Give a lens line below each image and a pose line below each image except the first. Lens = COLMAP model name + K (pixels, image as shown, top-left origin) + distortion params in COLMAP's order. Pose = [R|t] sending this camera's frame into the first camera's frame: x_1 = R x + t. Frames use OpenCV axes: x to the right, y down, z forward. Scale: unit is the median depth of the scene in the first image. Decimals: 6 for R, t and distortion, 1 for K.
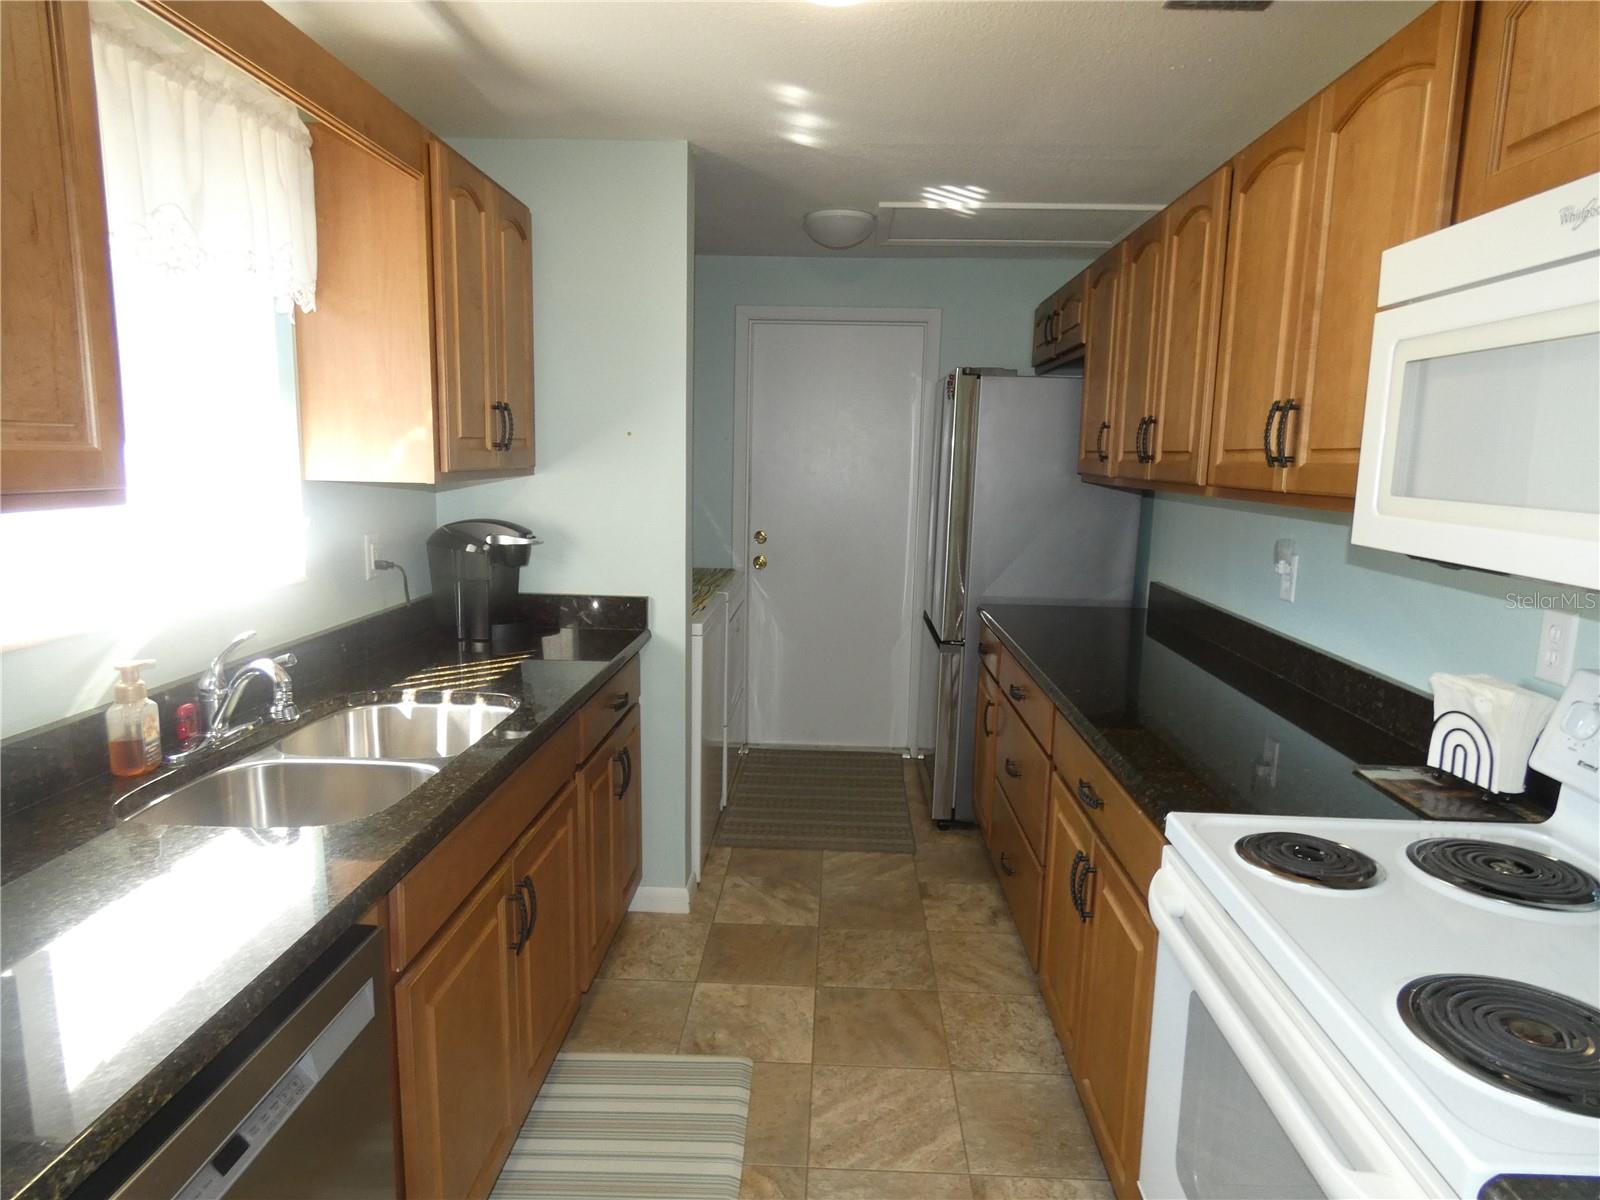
lens RADIAL K [[942.2, 0, 800.0], [0, 942.2, 600.0], [0, 0, 1]] dist [-0.002076, -0.000304]
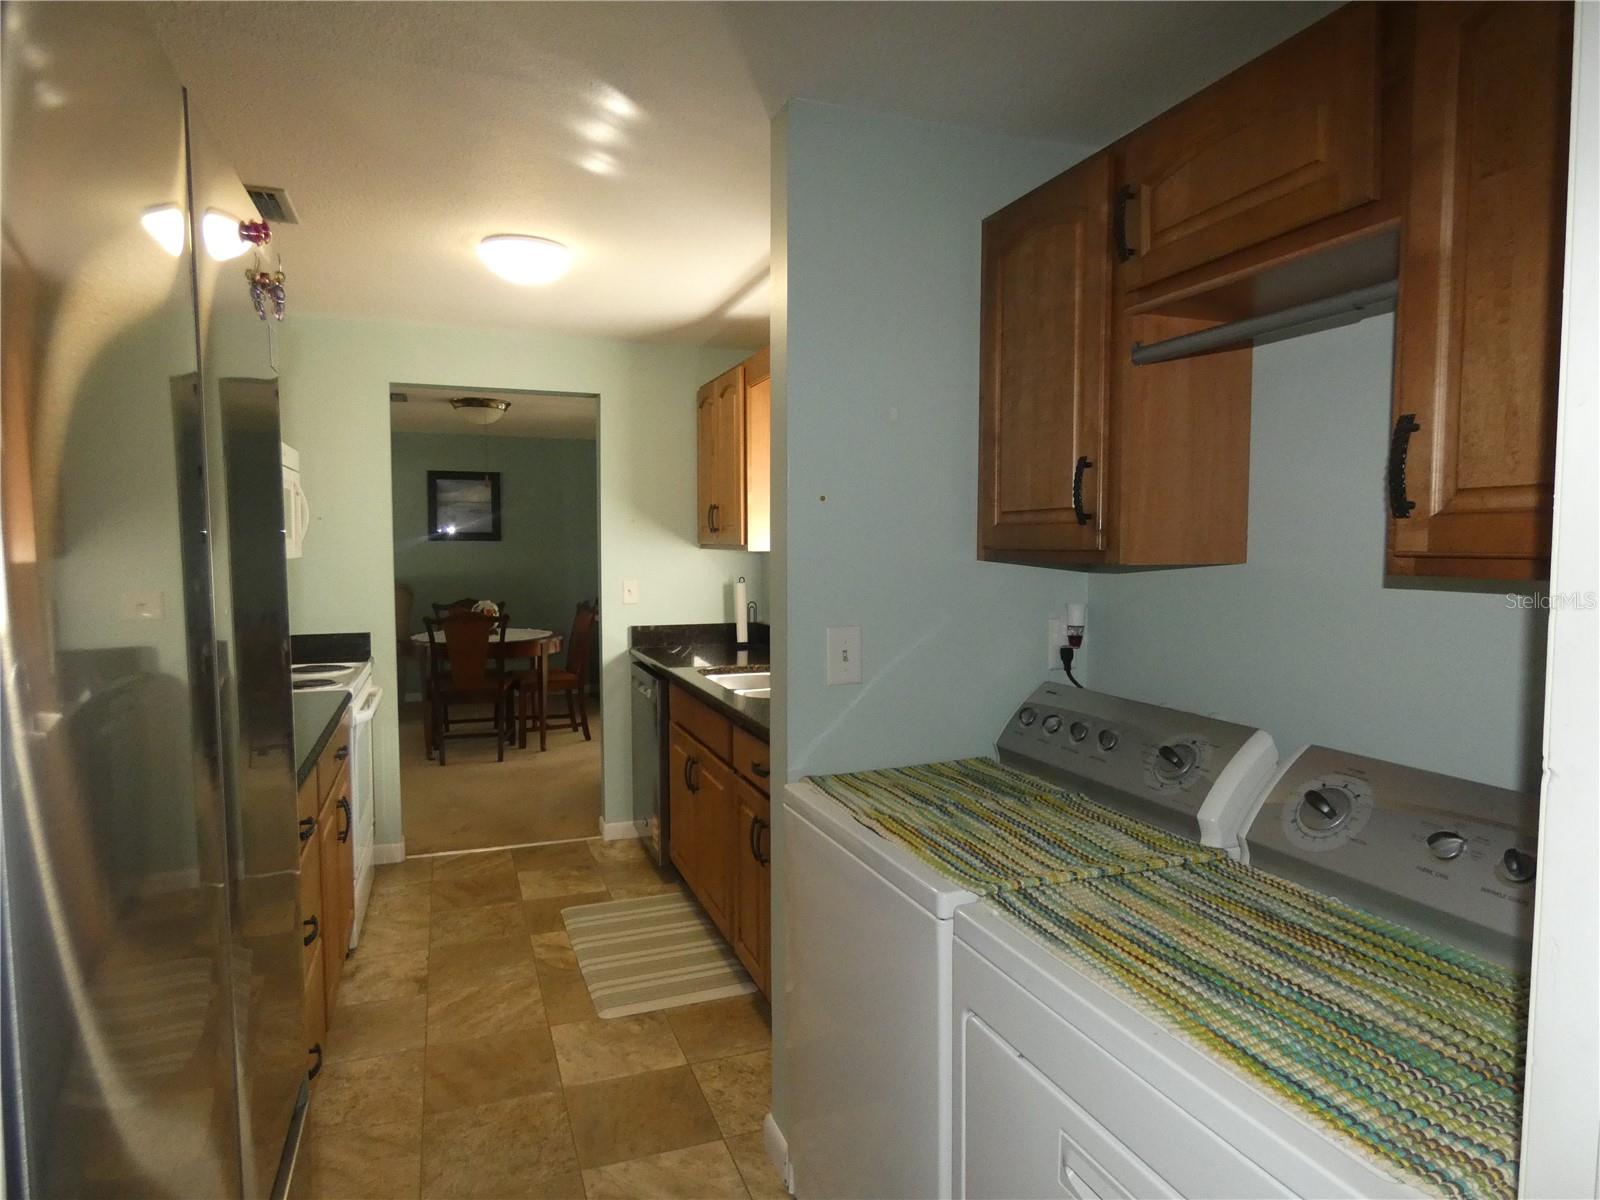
lens RADIAL K [[942.2, 0, 800.0], [0, 942.2, 600.0], [0, 0, 1]] dist [-0.002076, -0.000304]
pose [[-0.919123, 0.001741, -0.393966, 0.171521], [-0.081129, 0.977722, 0.193594, -0.267285], [0.385526, 0.209898, -0.898506, 1.877378]]
